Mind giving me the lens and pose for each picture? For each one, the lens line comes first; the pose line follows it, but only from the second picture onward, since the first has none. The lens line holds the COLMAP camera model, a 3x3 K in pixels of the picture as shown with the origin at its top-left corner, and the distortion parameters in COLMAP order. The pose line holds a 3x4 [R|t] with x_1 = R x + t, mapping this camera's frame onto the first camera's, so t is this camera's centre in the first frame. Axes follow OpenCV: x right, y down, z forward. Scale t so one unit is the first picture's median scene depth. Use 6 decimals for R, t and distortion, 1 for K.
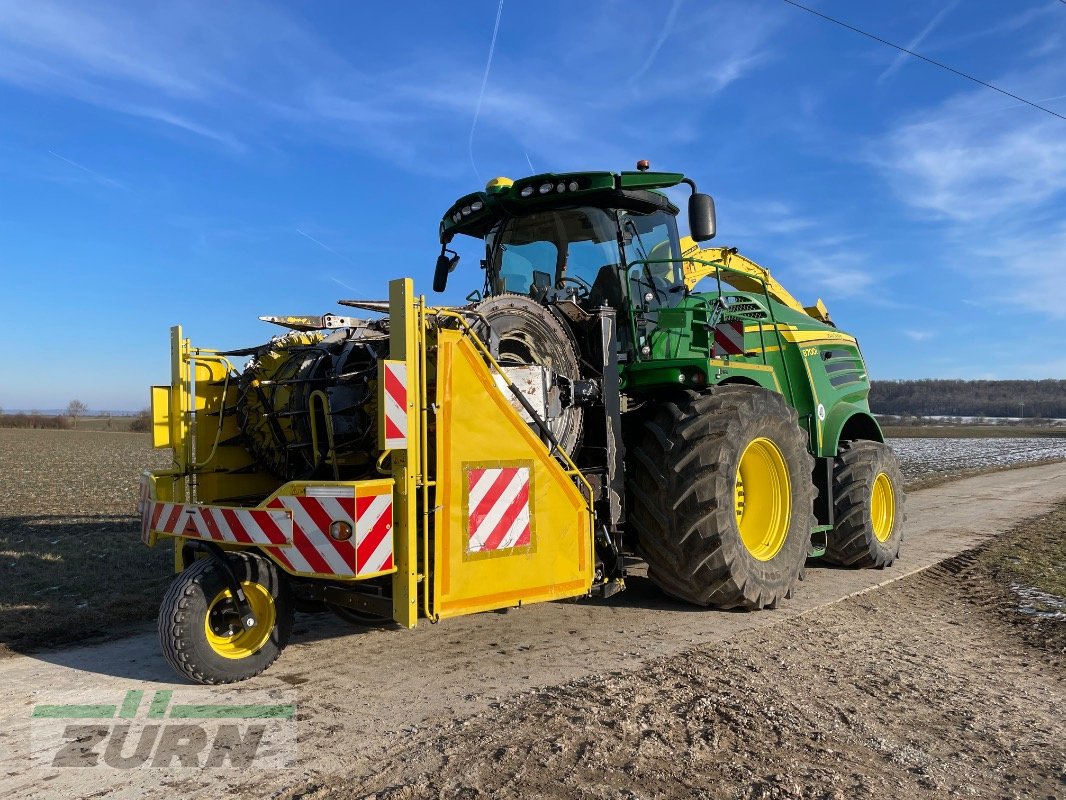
lens RADIAL K [[824.9, 0, 541.4], [0, 824.9, 394.8], [0, 0, 1]] dist [0.075702, -0.100308]
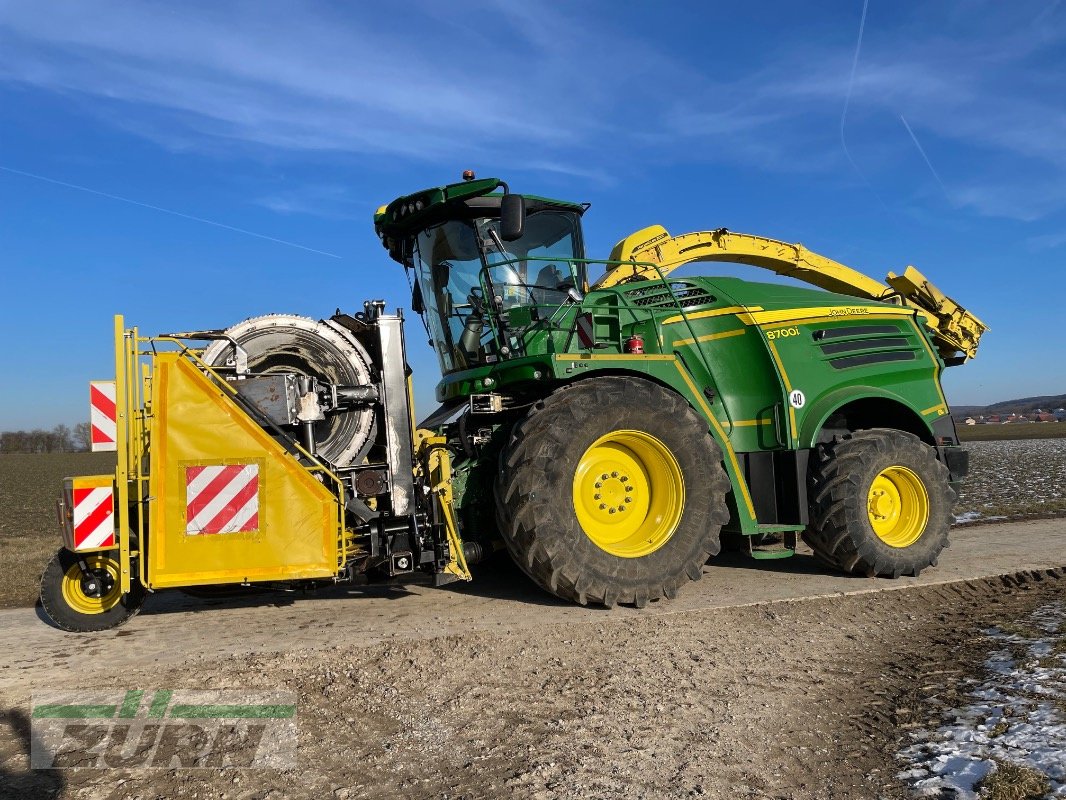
lens RADIAL K [[824.9, 0, 533.2], [0, 824.9, 396.8], [0, 0, 1]] dist [0.075702, -0.100308]
pose [[0.893450, -0.059357, -0.445223, 0.660752], [0.054608, 0.998231, -0.023500, 0.032872], [0.445830, -0.003317, 0.895111, 0.100167]]
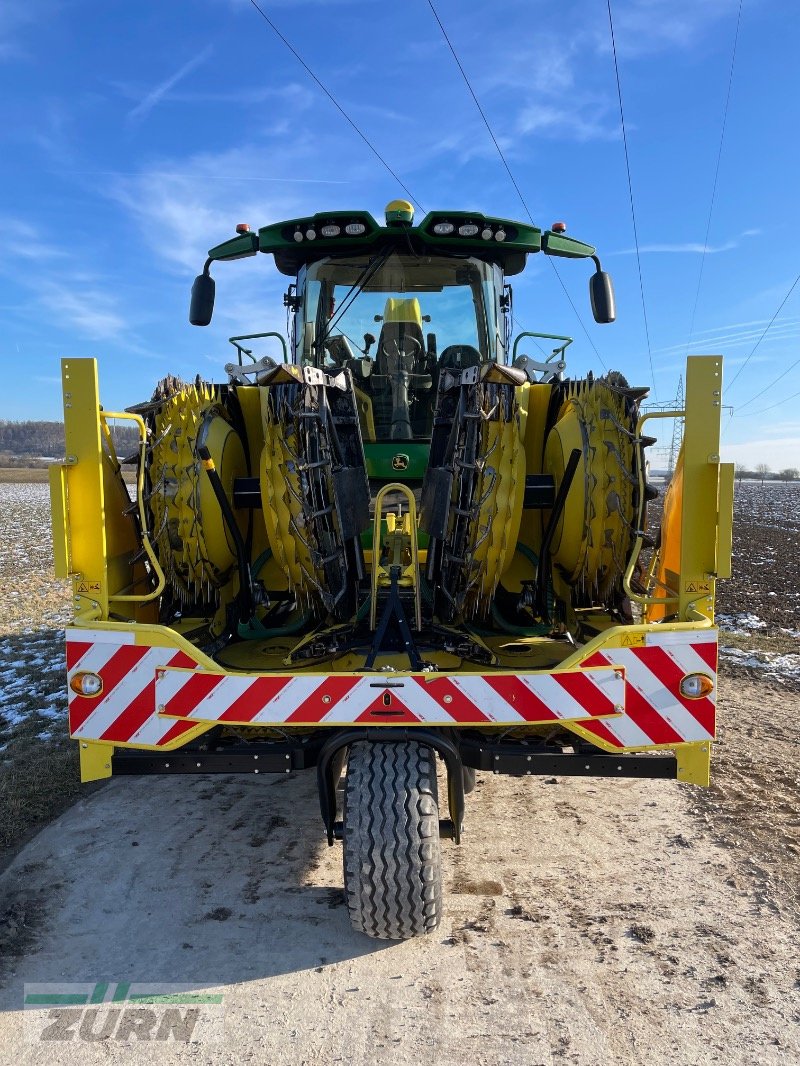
lens RADIAL K [[824.9, 0, 408.2], [0, 824.9, 538.4], [0, 0, 1]] dist [0.075702, -0.100308]
pose [[0.743133, -0.037252, 0.668106, -0.634433], [-0.042409, 0.993820, 0.102584, -0.027164], [-0.667799, -0.104568, 0.736960, 0.414468]]
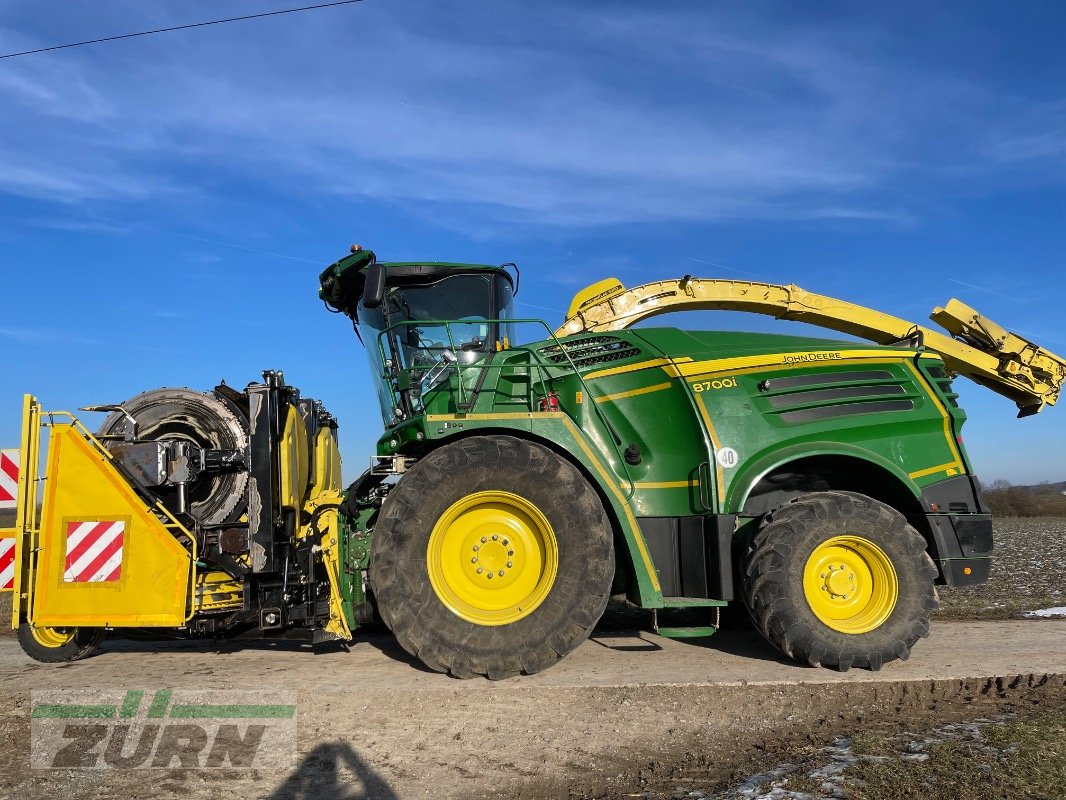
lens RADIAL K [[824.9, 0, 529.1], [0, 824.9, 394.4], [0, 0, 1]] dist [0.075702, -0.100308]
pose [[0.687010, -0.123100, -0.716145, 1.079056], [0.053021, 0.991411, -0.119552, 0.063168], [0.724711, 0.044163, 0.687637, 0.422823]]
